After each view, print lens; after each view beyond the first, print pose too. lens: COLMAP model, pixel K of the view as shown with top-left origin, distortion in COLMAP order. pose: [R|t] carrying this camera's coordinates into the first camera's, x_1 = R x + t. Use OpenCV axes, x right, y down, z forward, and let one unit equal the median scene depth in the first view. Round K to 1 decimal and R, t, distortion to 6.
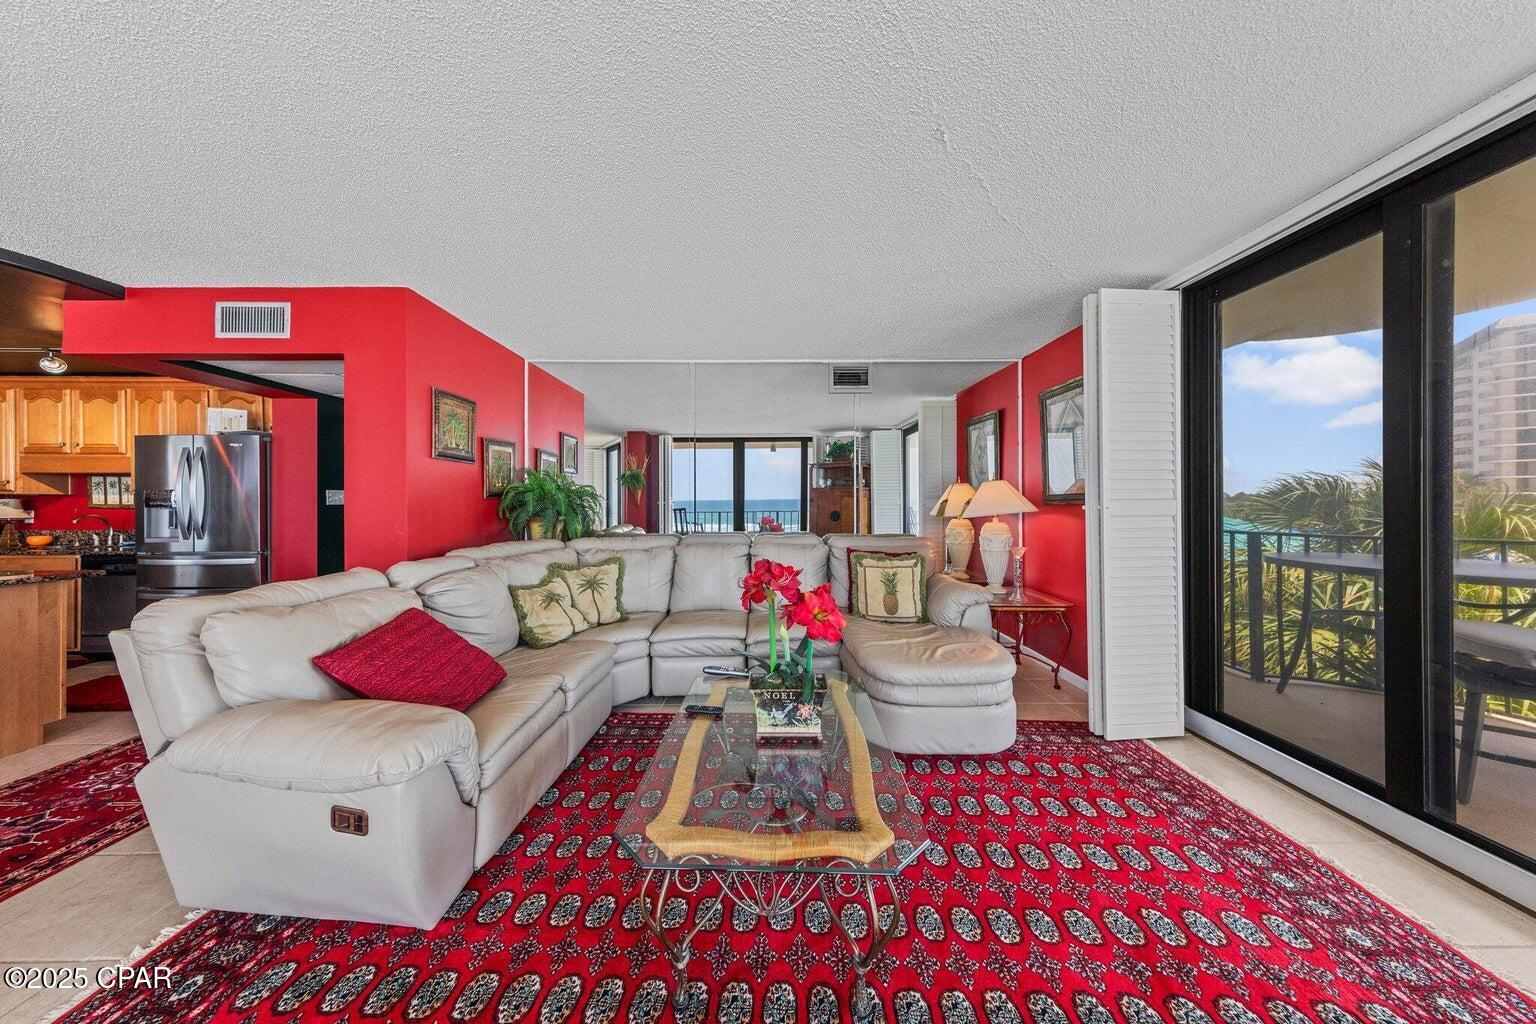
lens RADIAL K [[488.6, 0, 771.7], [0, 488.6, 502.1], [0, 0, 1]] dist [0.000512, 0.000033]
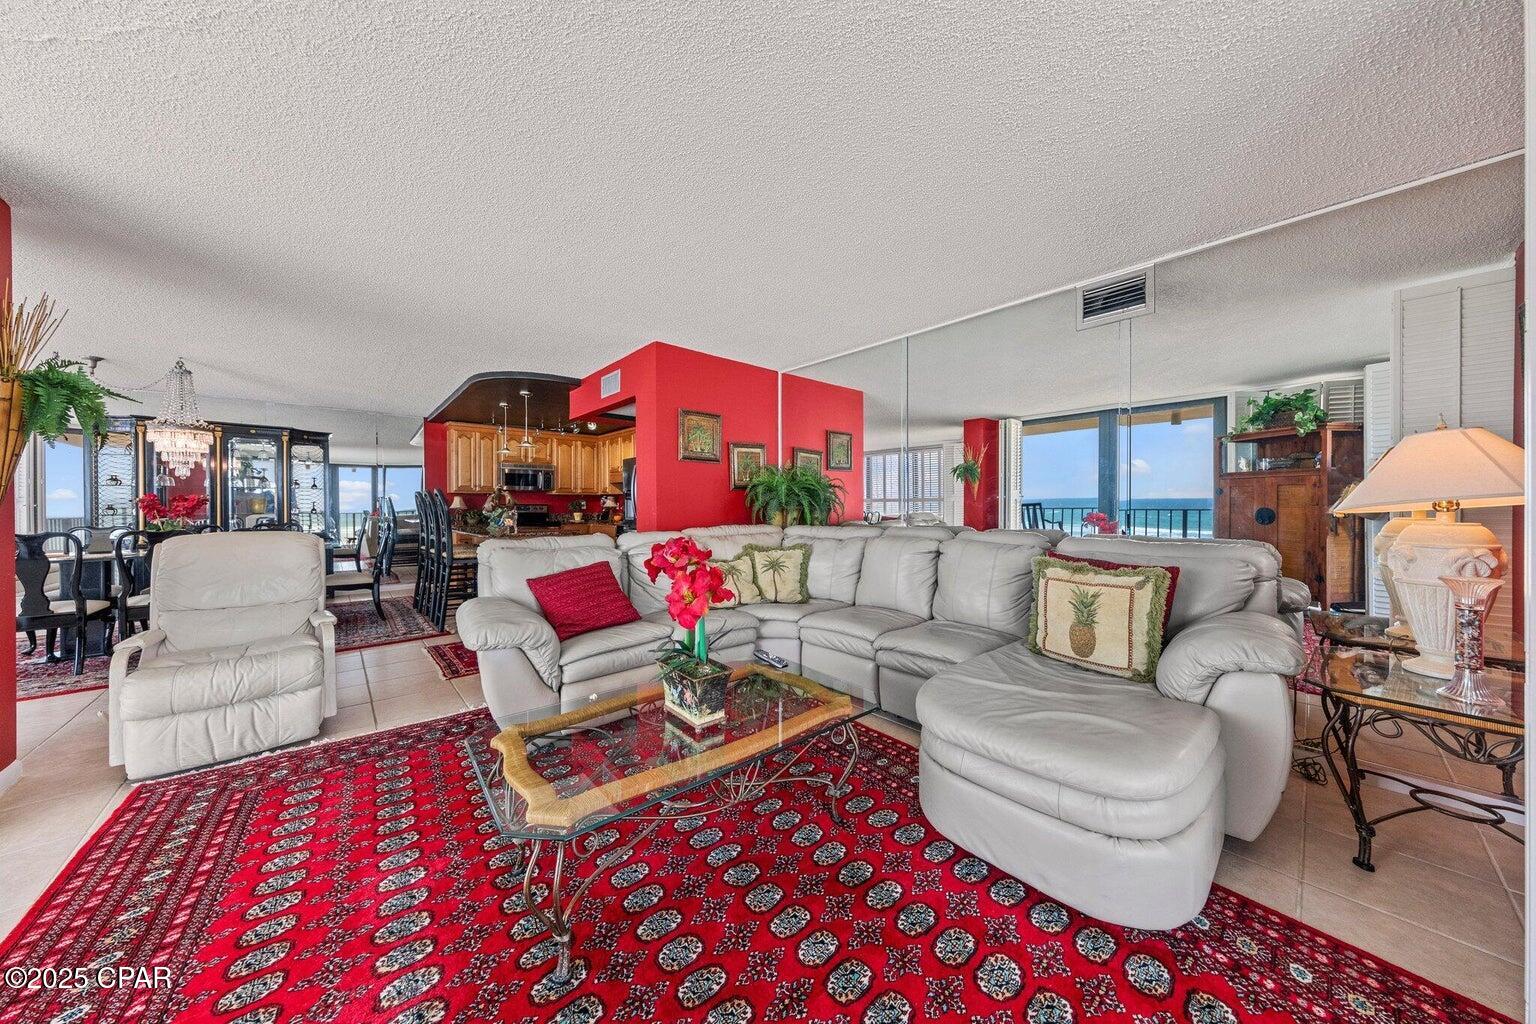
lens RADIAL K [[494.2, 0, 768.0], [0, 494.2, 512.0], [0, 0, 1]] dist [0.000030, -0.000020]
pose [[0.654899, 0.013406, -0.755597, 0.451098], [0.001360, 0.999820, 0.018918, 0.024881], [0.755715, -0.013417, 0.654763, 0.248326]]
